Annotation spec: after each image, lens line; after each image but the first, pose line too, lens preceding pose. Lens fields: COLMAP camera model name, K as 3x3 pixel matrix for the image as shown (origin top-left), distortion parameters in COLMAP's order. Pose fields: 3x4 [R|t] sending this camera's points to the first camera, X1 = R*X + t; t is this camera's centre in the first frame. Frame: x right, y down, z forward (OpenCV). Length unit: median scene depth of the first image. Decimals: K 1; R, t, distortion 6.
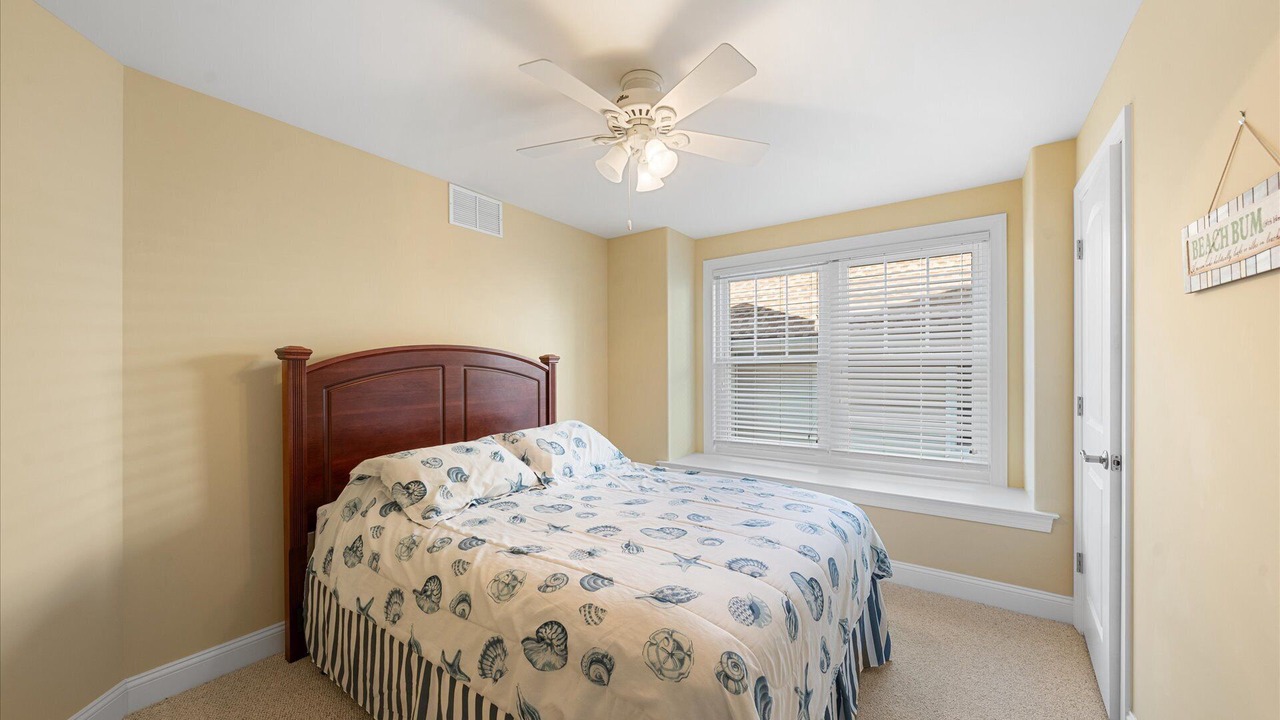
lens RADIAL K [[434.4, 0, 639.4], [0, 434.4, 364.2], [0, 0, 1]] dist [-0.001030, -0.000215]
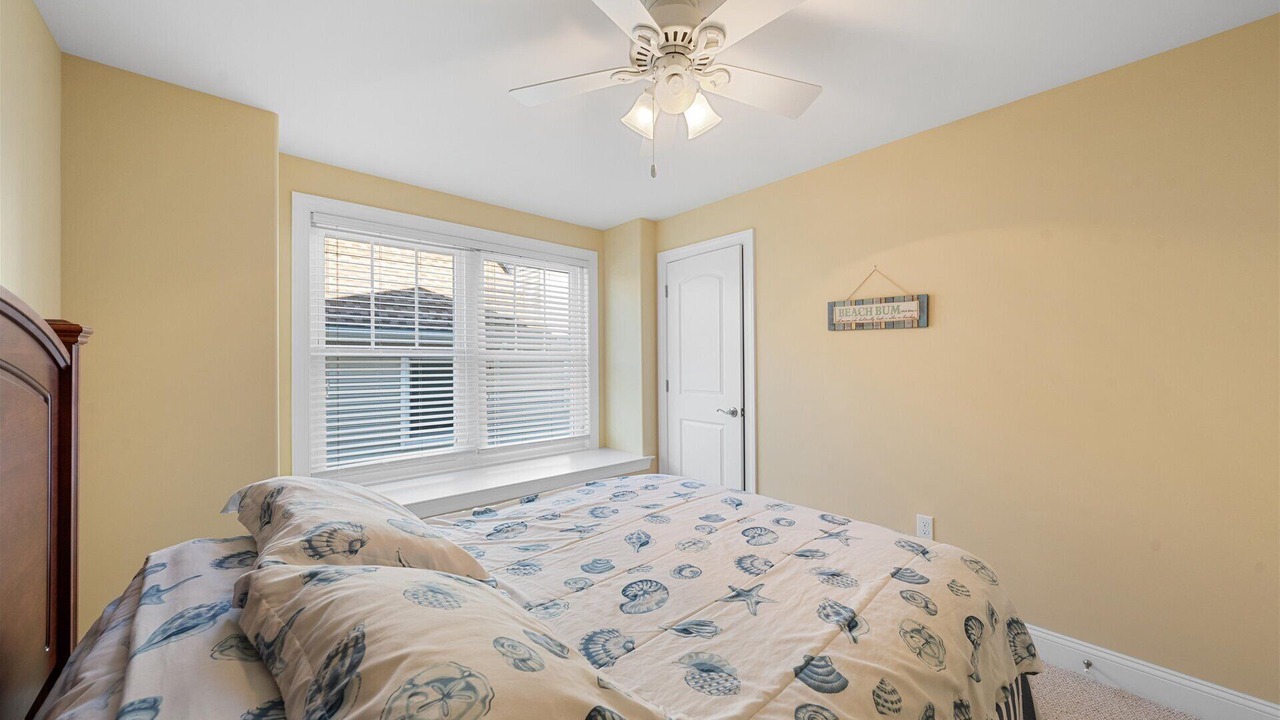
lens RADIAL K [[434.4, 0, 638.2], [0, 434.4, 363.6], [0, 0, 1]] dist [-0.001030, -0.000215]
pose [[0.258401, 0.001475, 0.966037, -0.767449], [-0.009950, 0.999950, 0.001135, 0.013492], [-0.965986, -0.009905, 0.258403, 0.848238]]
